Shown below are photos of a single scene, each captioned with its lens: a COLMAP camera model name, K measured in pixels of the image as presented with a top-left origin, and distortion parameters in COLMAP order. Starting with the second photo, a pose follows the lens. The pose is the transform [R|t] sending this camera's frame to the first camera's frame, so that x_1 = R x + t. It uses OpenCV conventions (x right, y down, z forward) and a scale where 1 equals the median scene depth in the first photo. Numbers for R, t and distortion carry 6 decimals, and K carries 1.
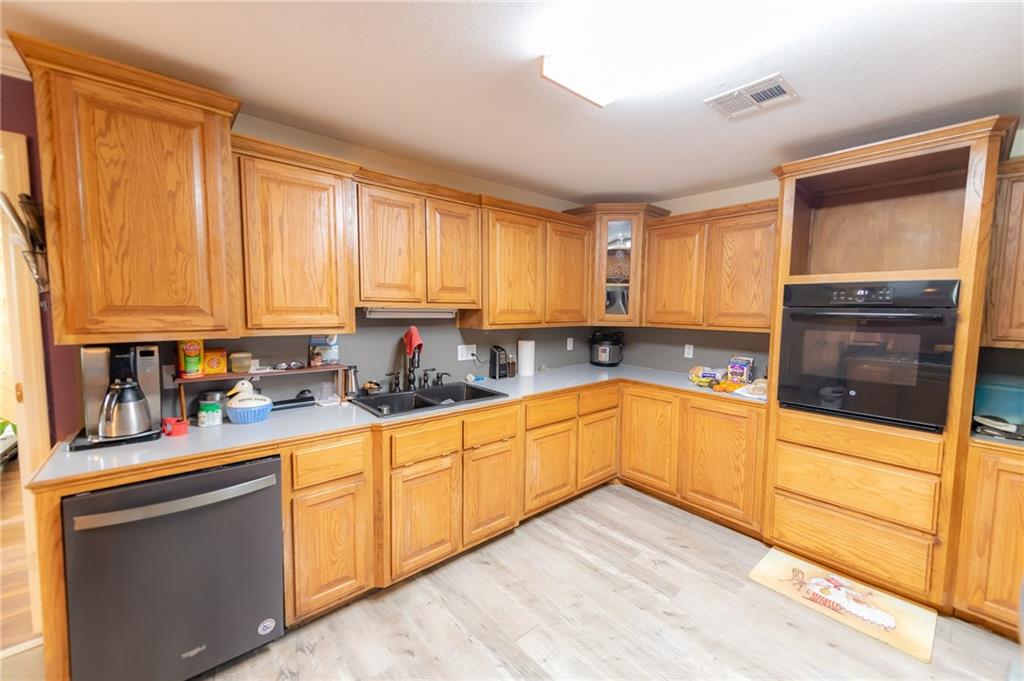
lens RADIAL K [[400.7, 0, 515.0], [0, 400.7, 338.2], [0, 0, 1]] dist [0.015602, -0.005137]
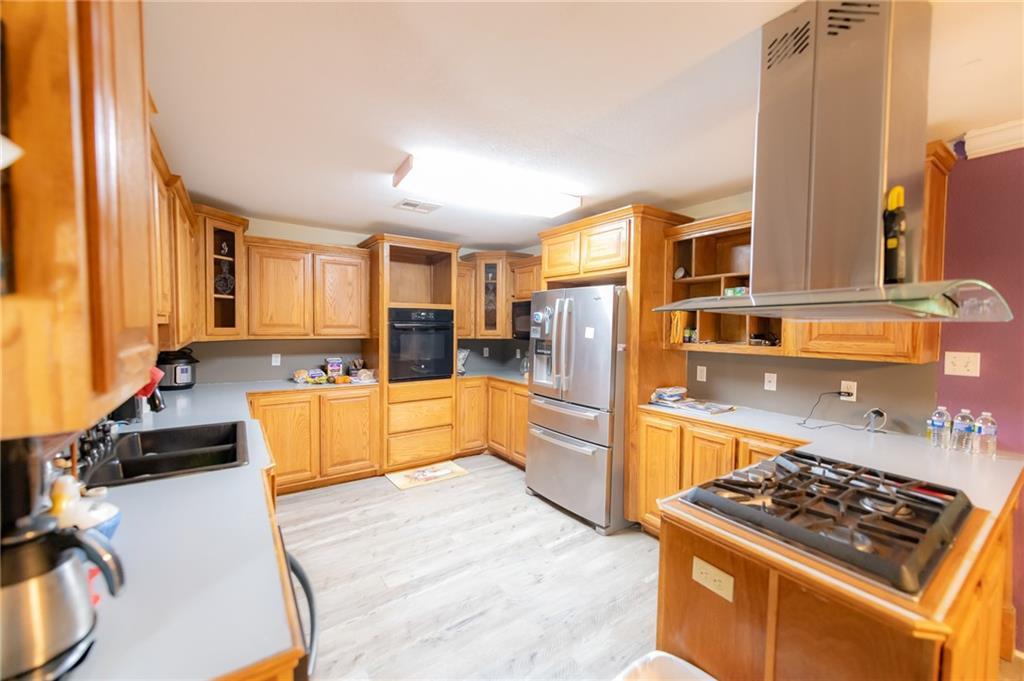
lens RADIAL K [[400.7, 0, 515.0], [0, 400.7, 338.2], [0, 0, 1]] dist [0.015602, -0.005137]
pose [[0.099448, -0.042490, 0.994135, -0.807855], [0.068520, 0.997009, 0.035758, -0.028508], [-0.992681, 0.064562, 0.102062, 0.298345]]
